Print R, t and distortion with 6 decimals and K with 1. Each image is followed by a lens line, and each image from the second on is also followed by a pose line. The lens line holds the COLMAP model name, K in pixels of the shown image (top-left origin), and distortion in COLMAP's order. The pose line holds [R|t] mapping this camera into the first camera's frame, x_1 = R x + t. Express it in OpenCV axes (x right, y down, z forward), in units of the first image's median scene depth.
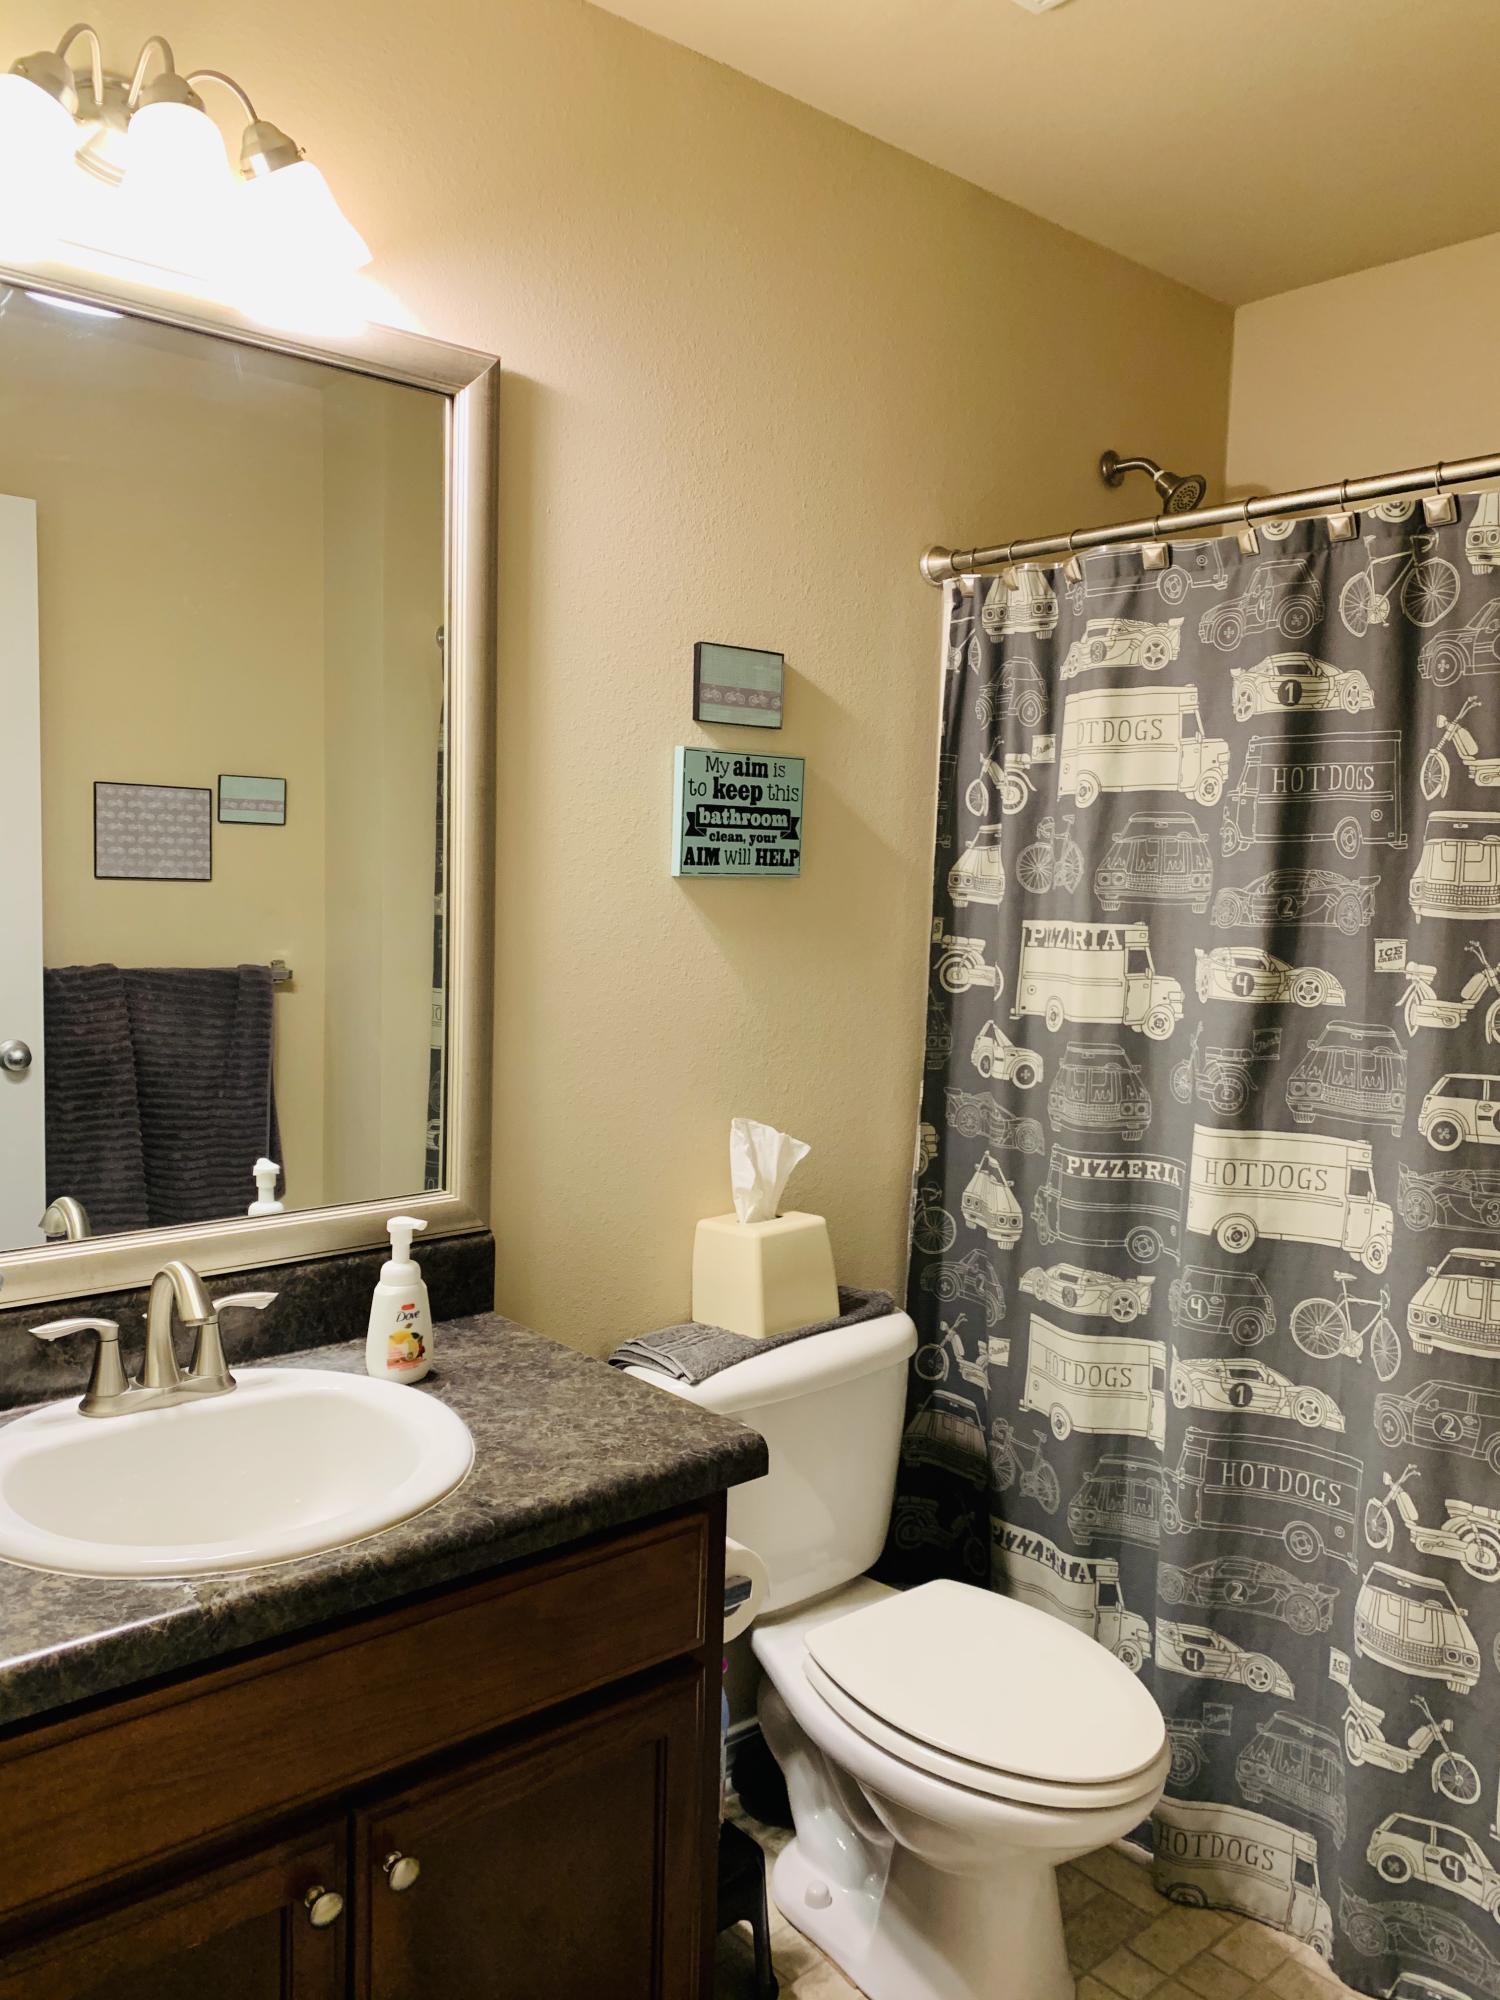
lens RADIAL K [[1547.9, 0, 760.3], [0, 1547.9, 999.0], [0, 0, 1]] dist [0.008443, 0.002541]
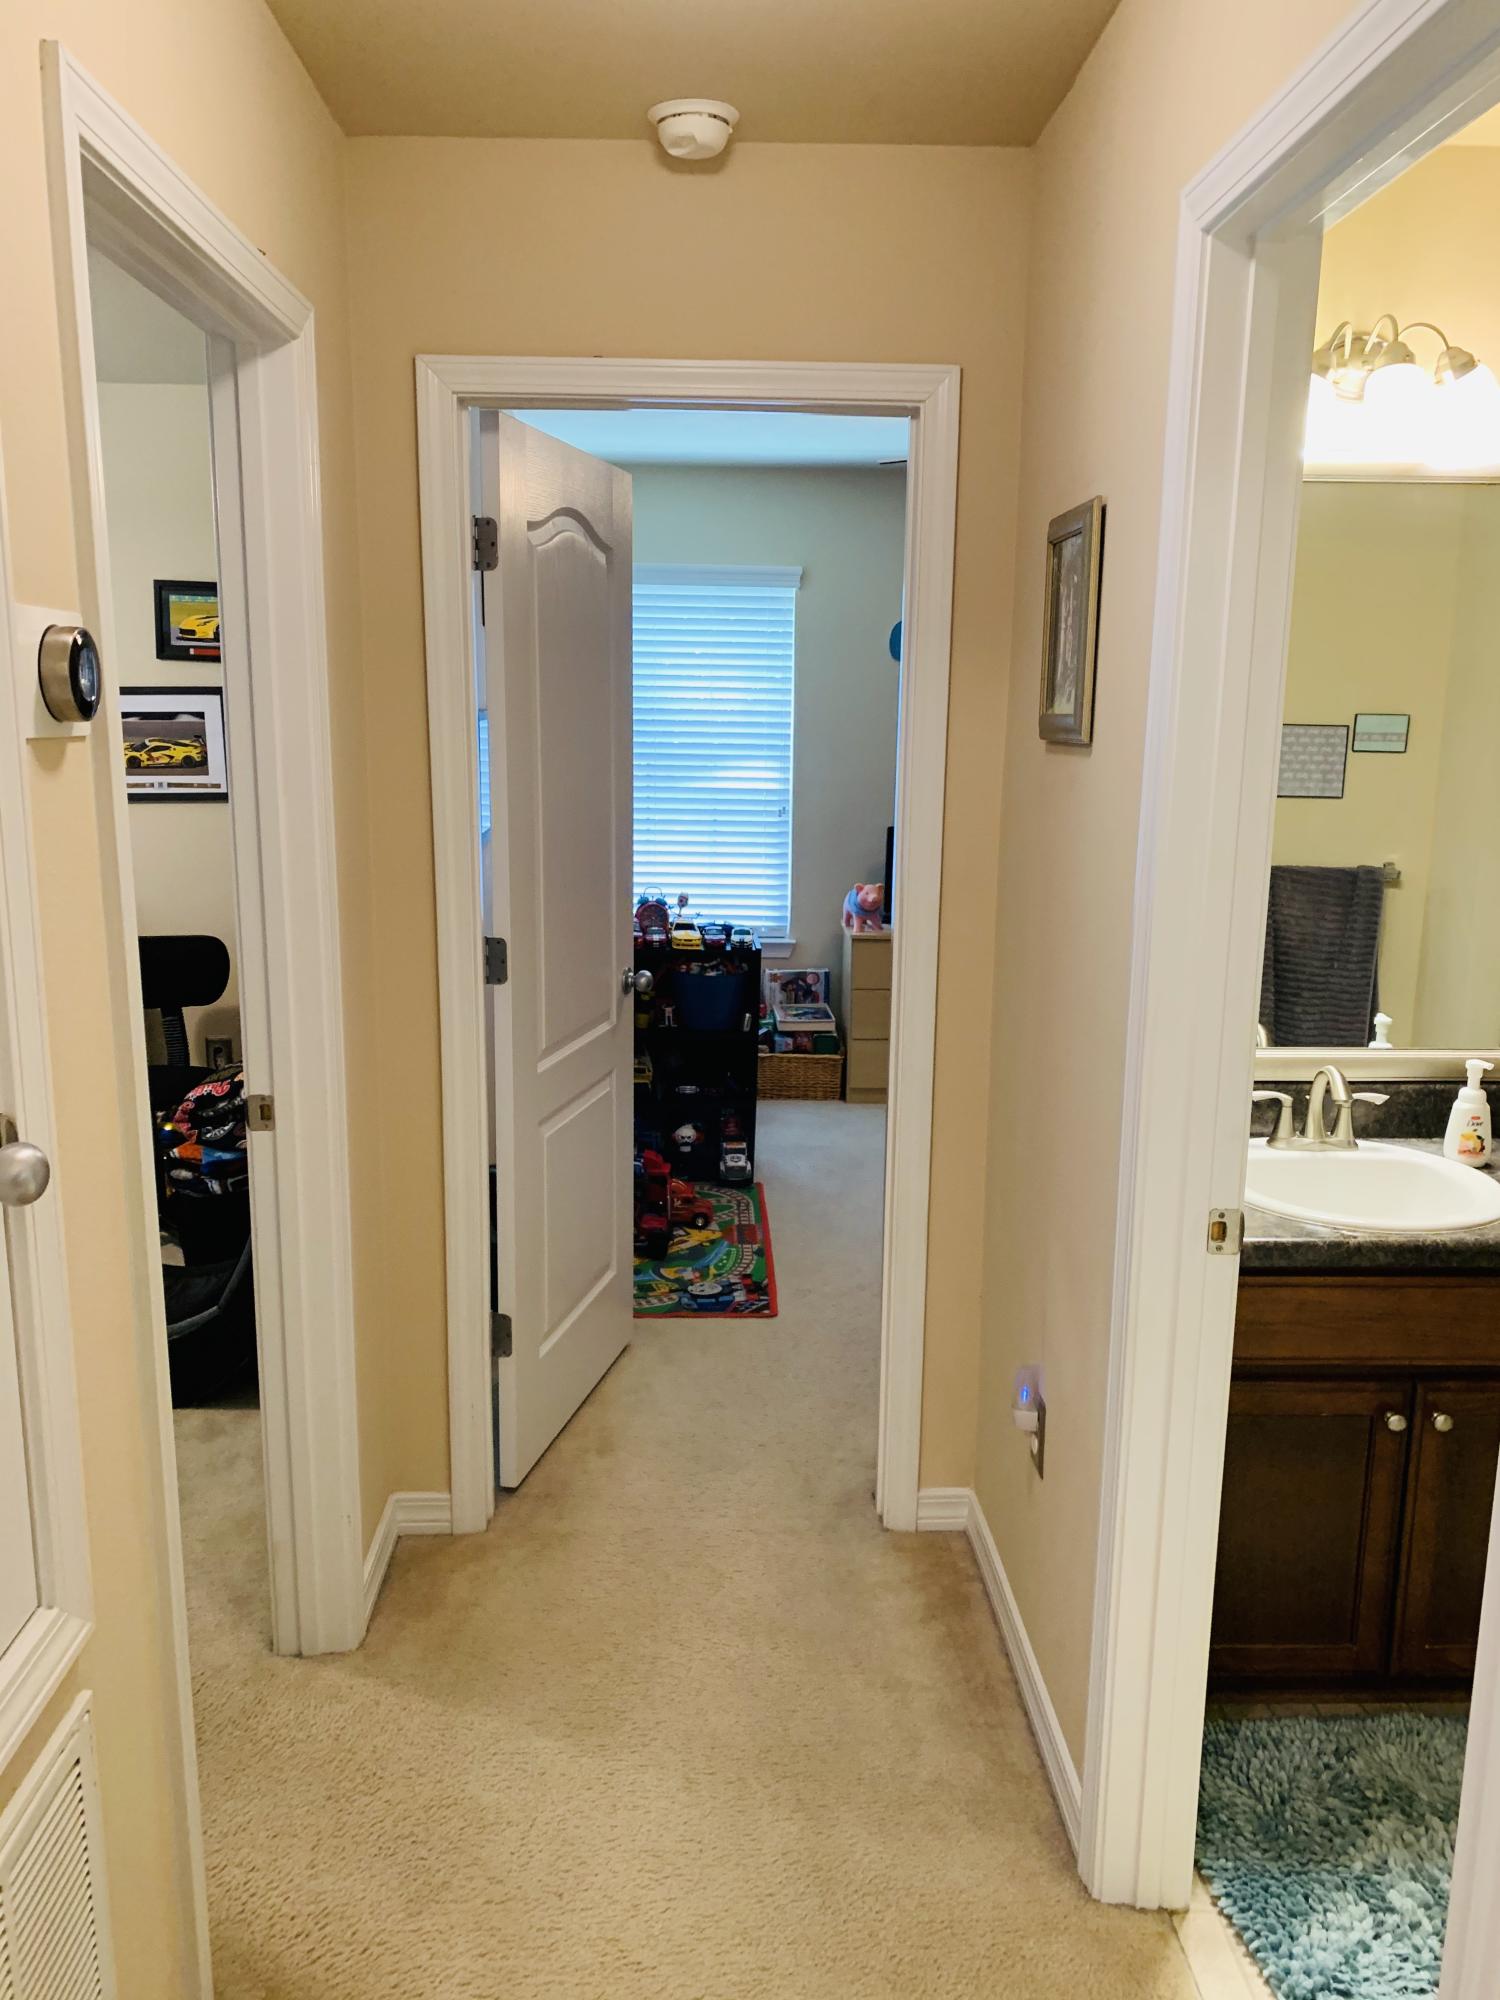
lens RADIAL K [[1547.9, 0, 760.3], [0, 1547.9, 999.0], [0, 0, 1]] dist [0.008443, 0.002541]
pose [[0.782370, 0.103386, -0.614173, 0.143322], [-0.050549, 0.993413, 0.102833, -0.038840], [0.620760, -0.049408, 0.782442, -0.609786]]
